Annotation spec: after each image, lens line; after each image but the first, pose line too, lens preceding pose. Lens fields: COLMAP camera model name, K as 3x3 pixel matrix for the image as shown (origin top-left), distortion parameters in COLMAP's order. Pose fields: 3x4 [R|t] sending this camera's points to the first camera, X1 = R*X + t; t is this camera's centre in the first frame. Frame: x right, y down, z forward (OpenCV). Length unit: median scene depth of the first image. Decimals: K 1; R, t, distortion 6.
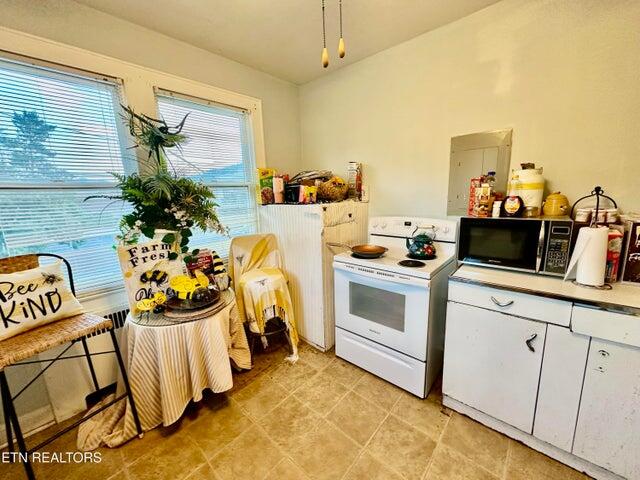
lens RADIAL K [[254.0, 0, 320.5], [0, 254.0, 239.0], [0, 0, 1]] dist [-0.002811, 0.000928]
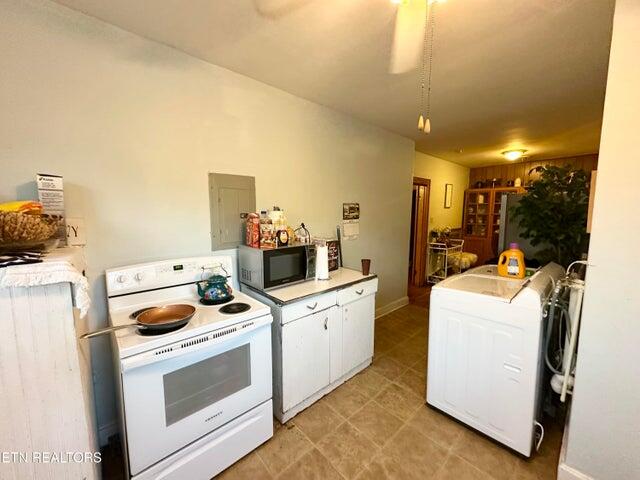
lens RADIAL K [[254.0, 0, 321.8], [0, 254.0, 238.8], [0, 0, 1]] dist [-0.002811, 0.000928]
pose [[0.099720, -0.073942, 0.992264, -0.505181], [0.176654, 0.982708, 0.055477, -0.145512], [-0.979209, 0.169755, 0.111057, 0.585952]]
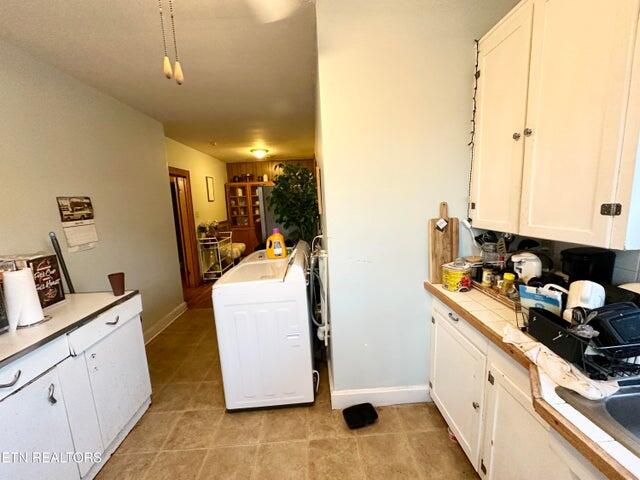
lens RADIAL K [[254.0, 0, 319.9], [0, 254.0, 239.7], [0, 0, 1]] dist [-0.002811, 0.000928]
pose [[-0.687498, -0.044375, 0.724829, -0.373064], [0.198765, 0.948516, 0.246597, -0.126883], [-0.698455, 0.313606, -0.643282, 0.561986]]
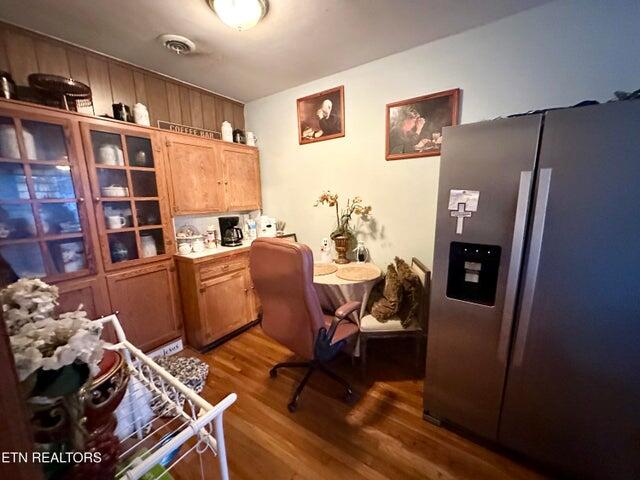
lens RADIAL K [[254.0, 0, 319.1], [0, 254.0, 239.7], [0, 0, 1]] dist [-0.002811, 0.000928]
pose [[-0.988816, 0.075952, -0.128355, 2.472231], [0.027369, 0.938407, 0.344445, -0.056447], [0.146611, 0.337080, -0.929991, -0.173665]]
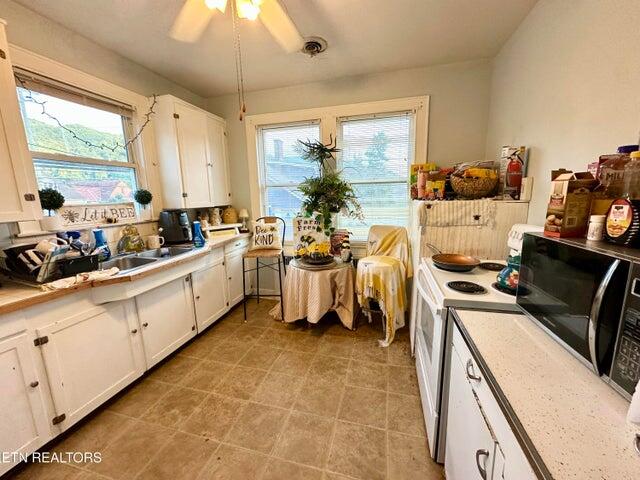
lens RADIAL K [[254.0, 0, 319.6], [0, 254.0, 239.3], [0, 0, 1]] dist [-0.002811, 0.000928]
pose [[0.449697, 0.178995, -0.875062, 0.819081], [-0.155326, 0.980458, 0.120732, -0.063067], [0.879572, 0.081627, 0.468711, 0.291422]]
